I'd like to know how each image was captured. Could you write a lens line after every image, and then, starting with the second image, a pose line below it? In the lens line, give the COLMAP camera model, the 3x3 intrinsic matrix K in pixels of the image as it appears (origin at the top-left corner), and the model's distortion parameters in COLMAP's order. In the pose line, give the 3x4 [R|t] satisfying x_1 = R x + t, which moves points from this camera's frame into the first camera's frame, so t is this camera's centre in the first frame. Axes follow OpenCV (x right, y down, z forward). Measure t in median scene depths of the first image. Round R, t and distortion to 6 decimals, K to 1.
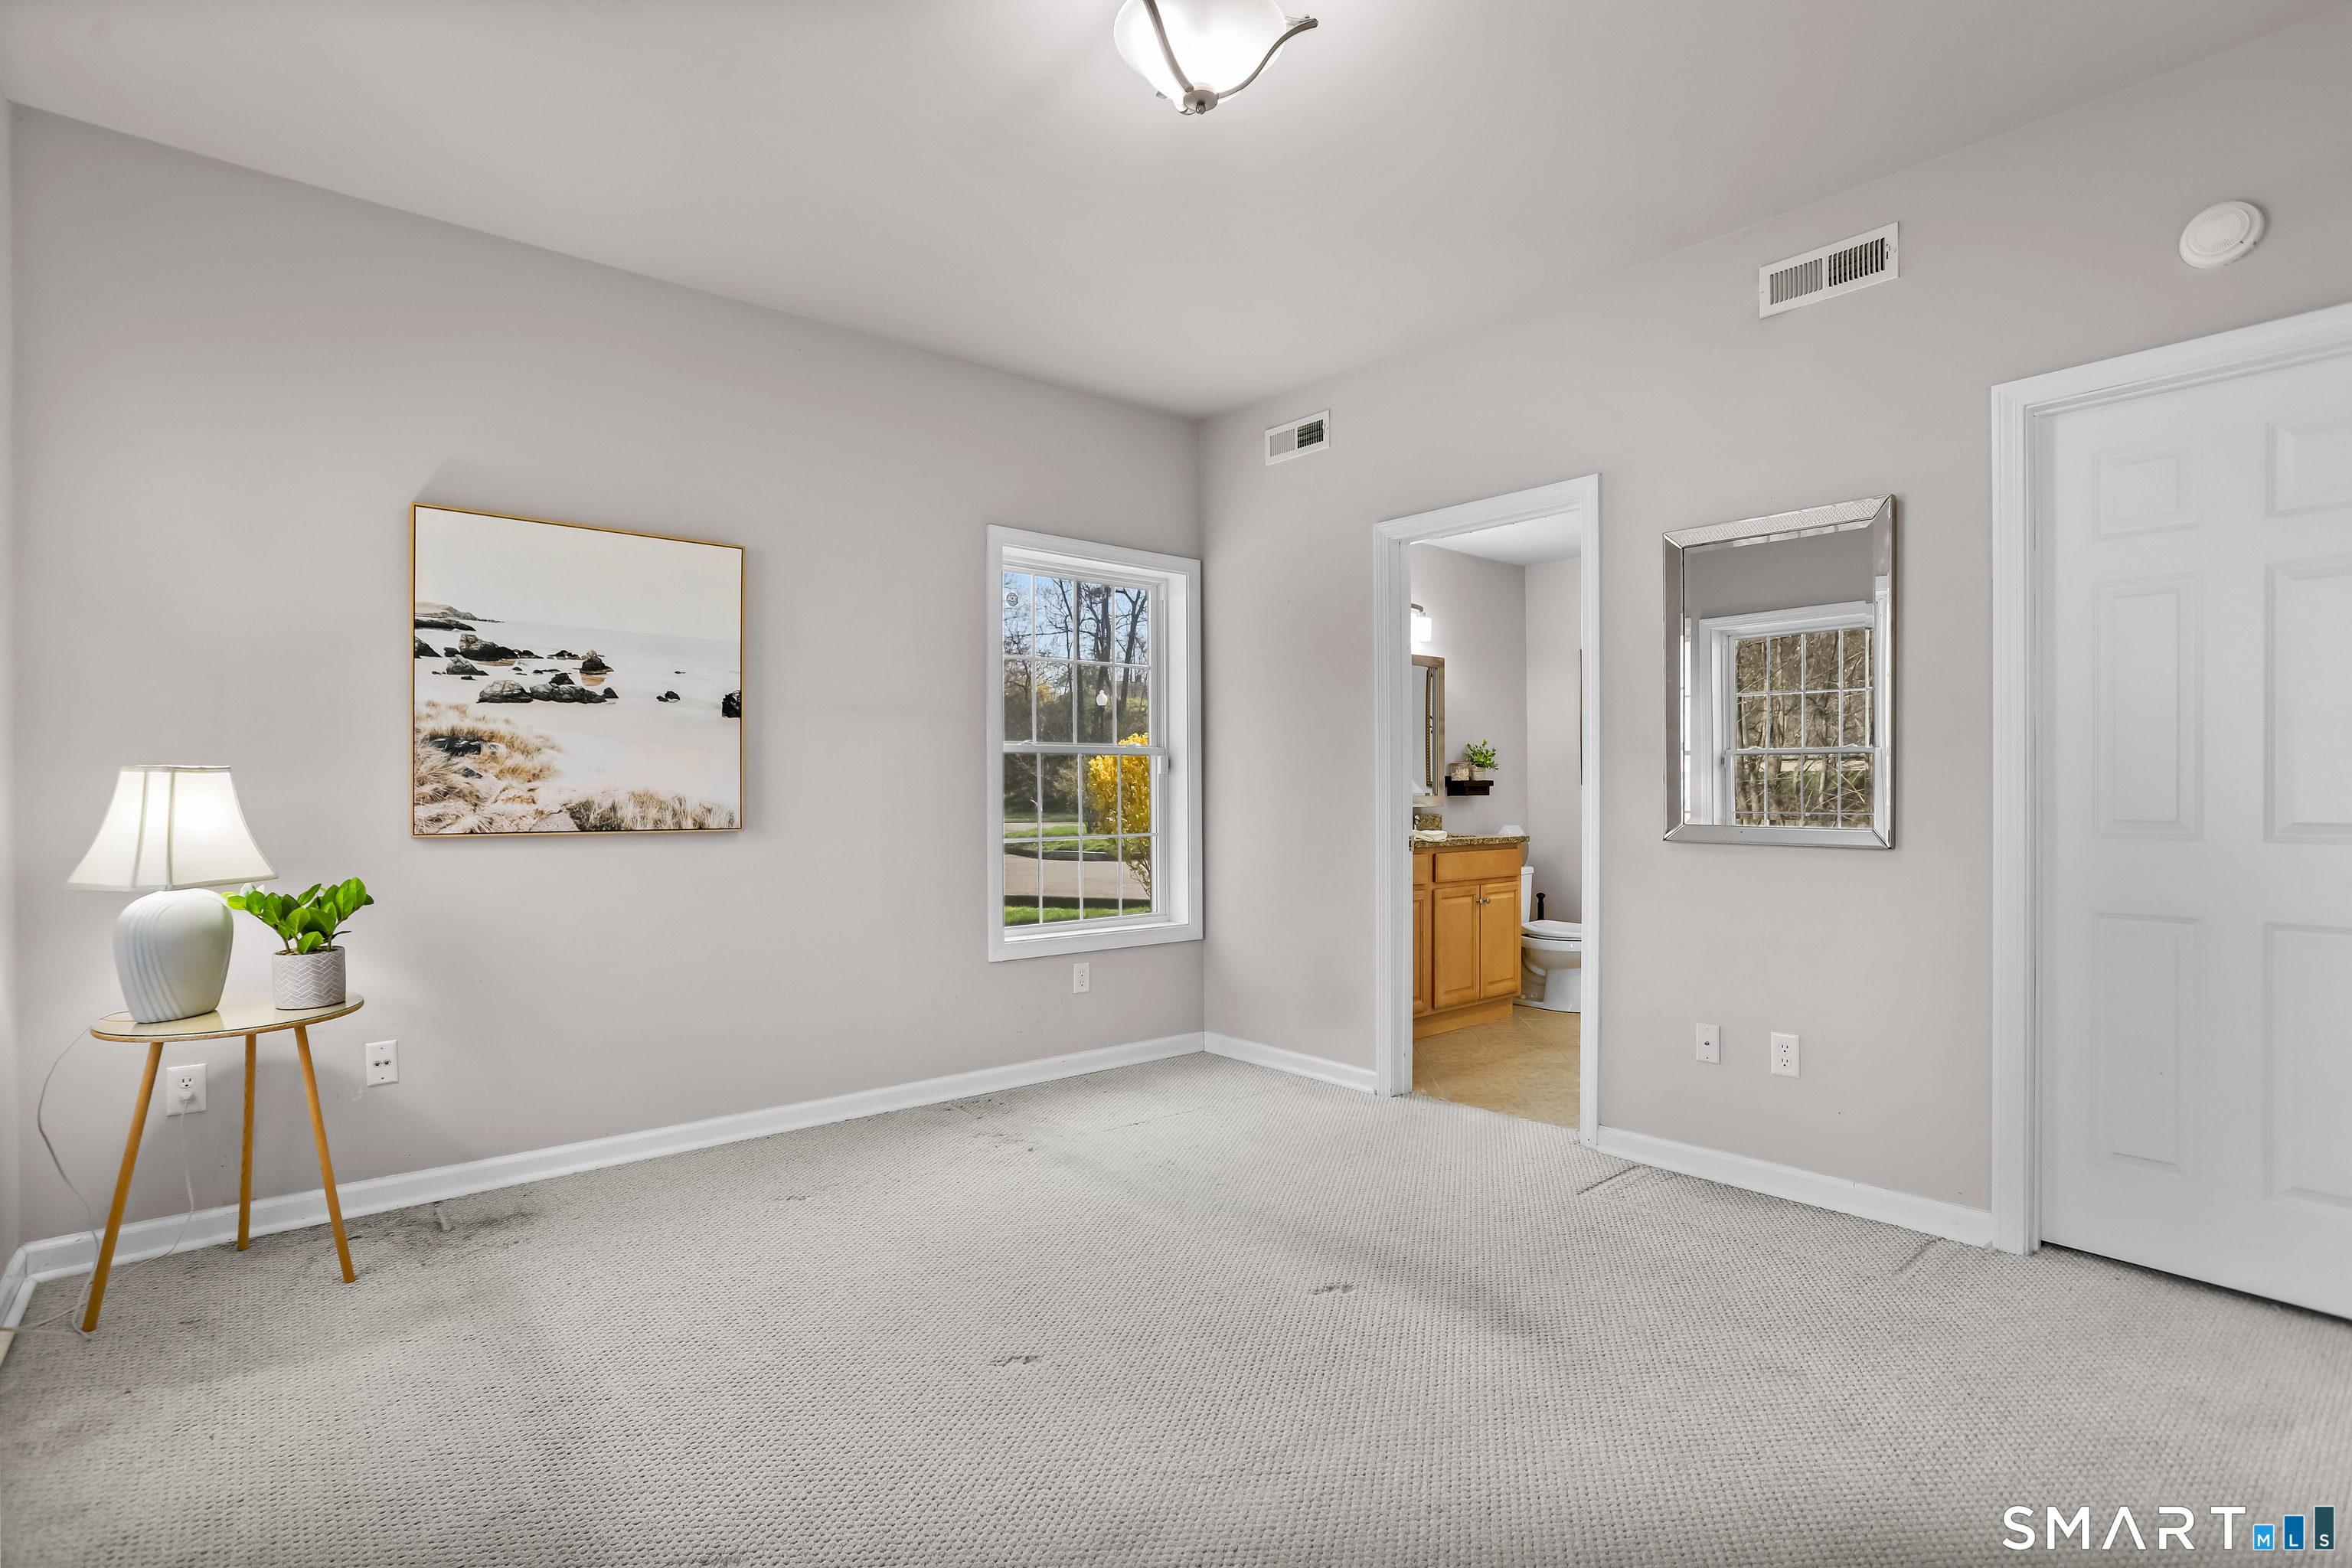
lens RADIAL K [[1142.9, 0, 1174.3], [0, 1142.9, 788.9], [0, 0, 1]] dist [-0.025837, 0.005155]
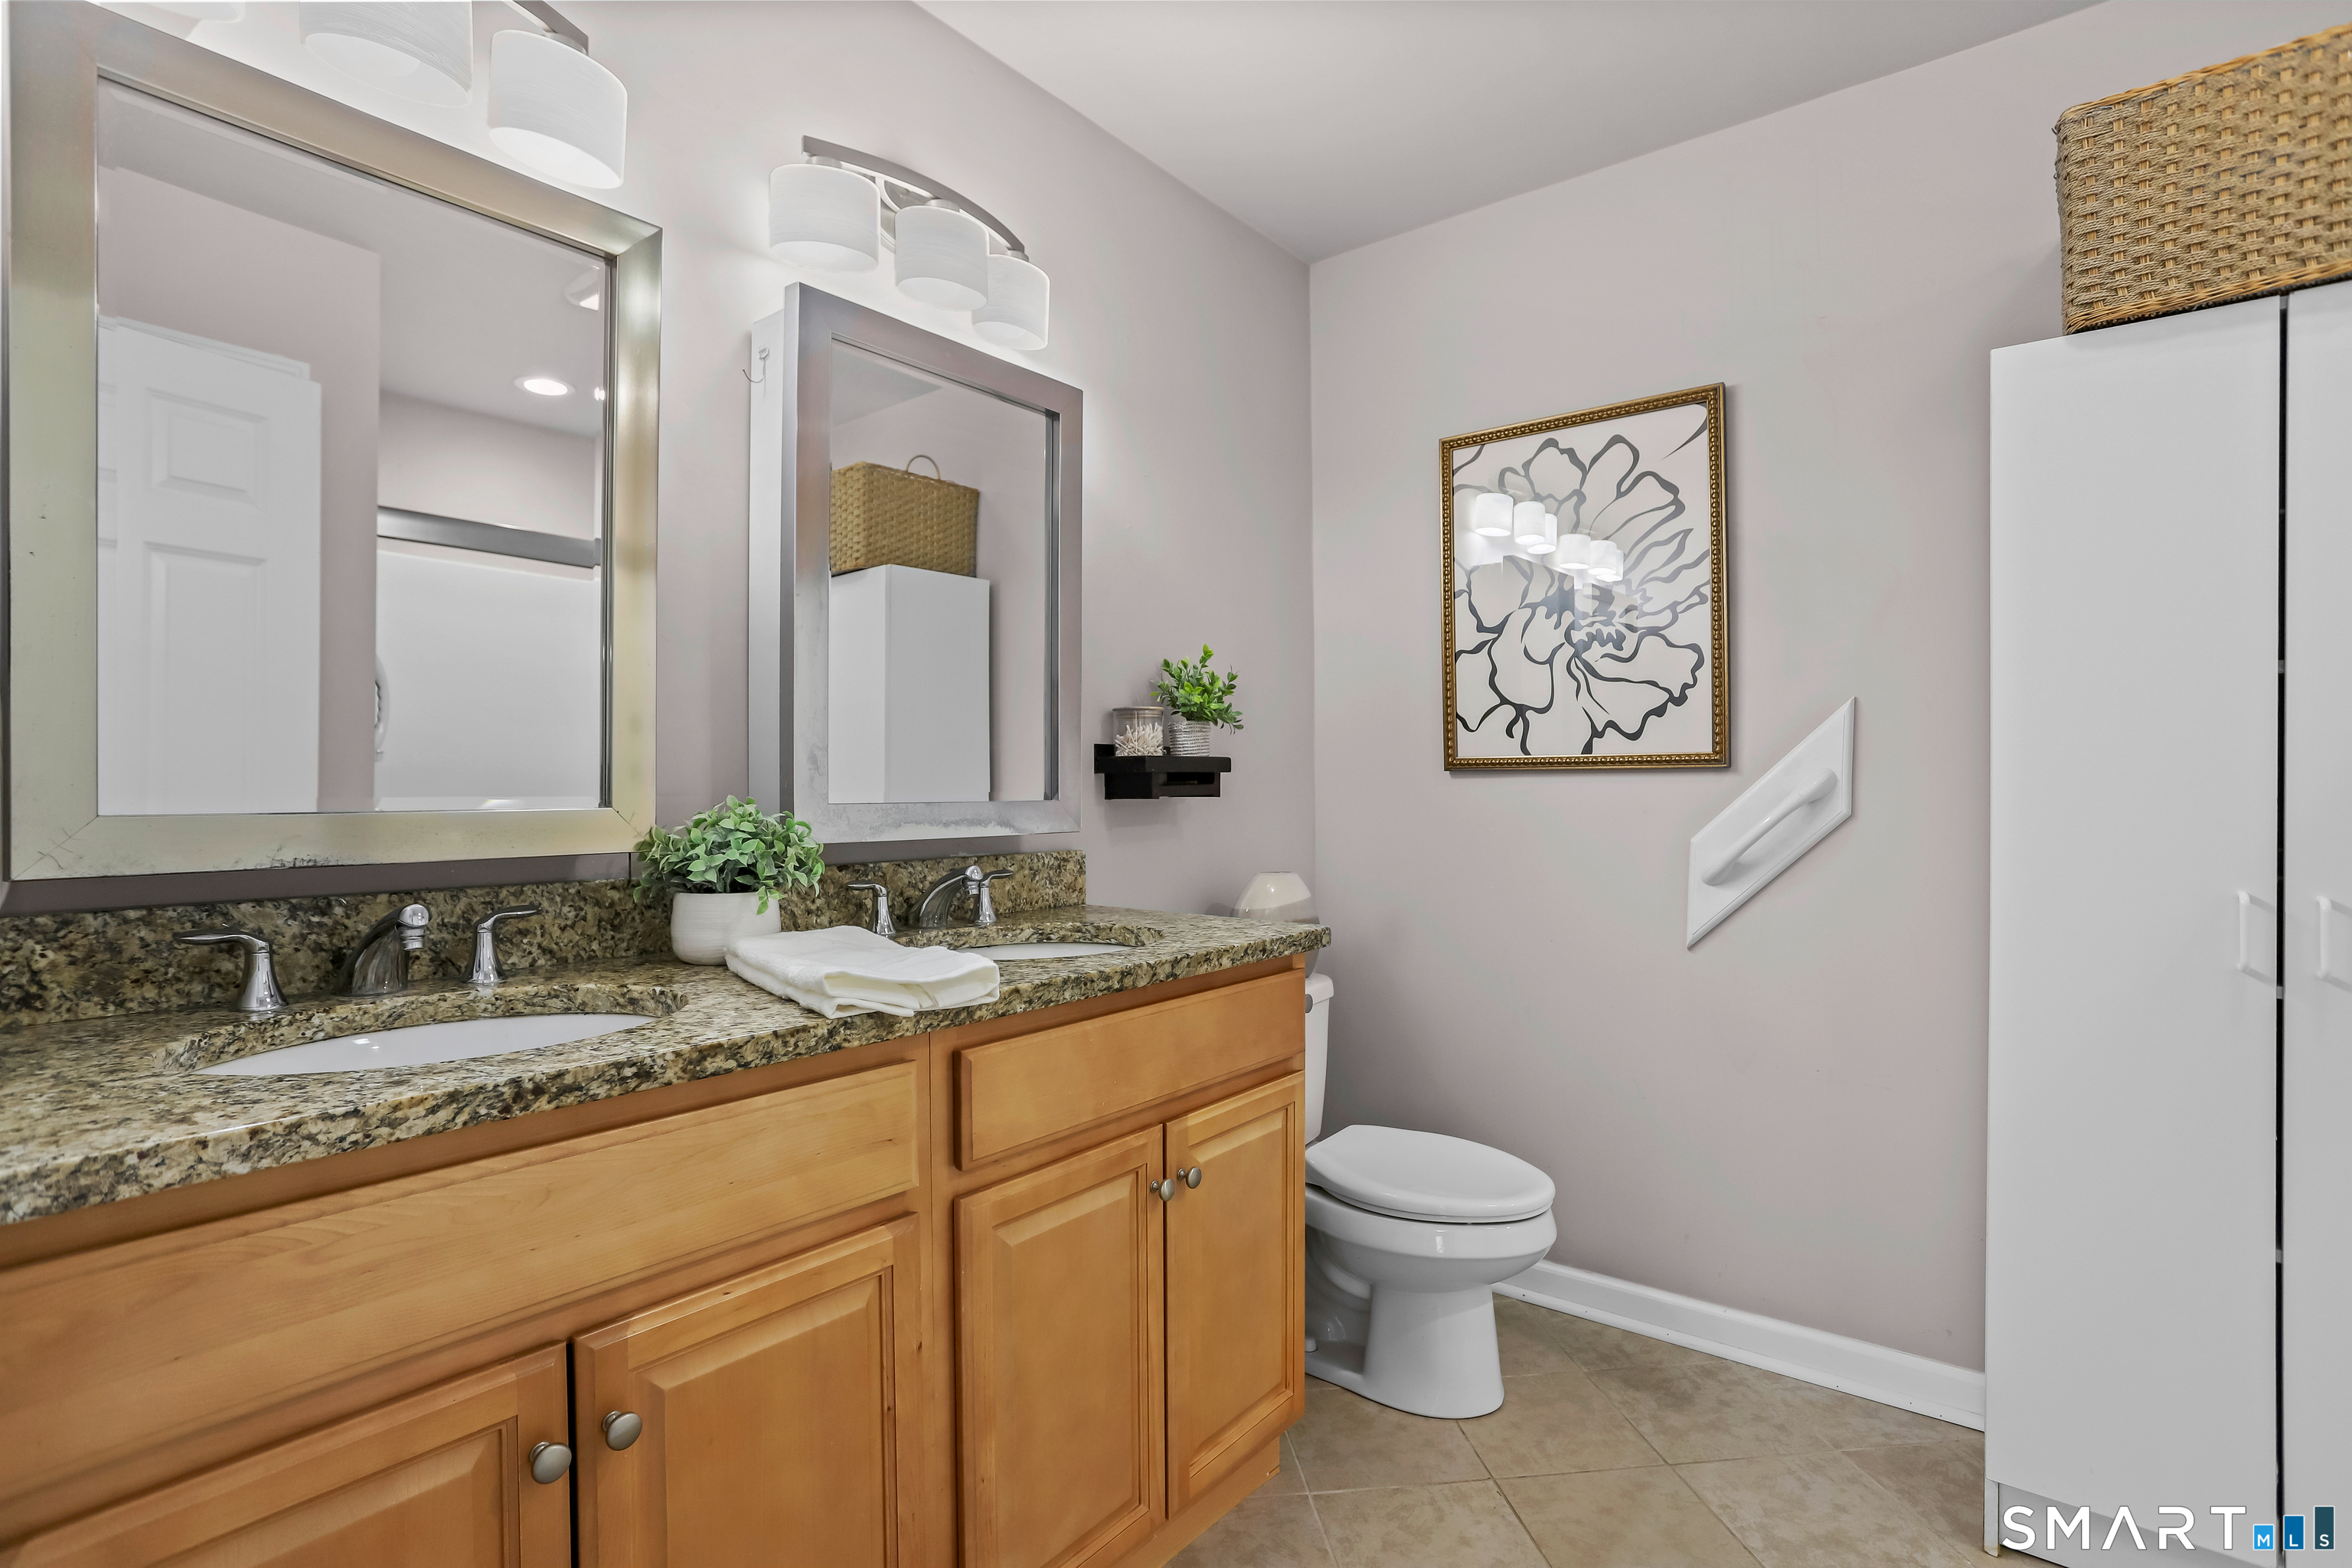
lens RADIAL K [[1142.9, 0, 1178.1], [0, 1142.9, 776.1], [0, 0, 1]] dist [-0.025837, 0.005155]
pose [[0.981438, -0.001986, 0.191768, 0.195298], [0.003145, 0.999979, -0.005741, 0.001130], [-0.191753, 0.006238, 0.981423, 0.648877]]
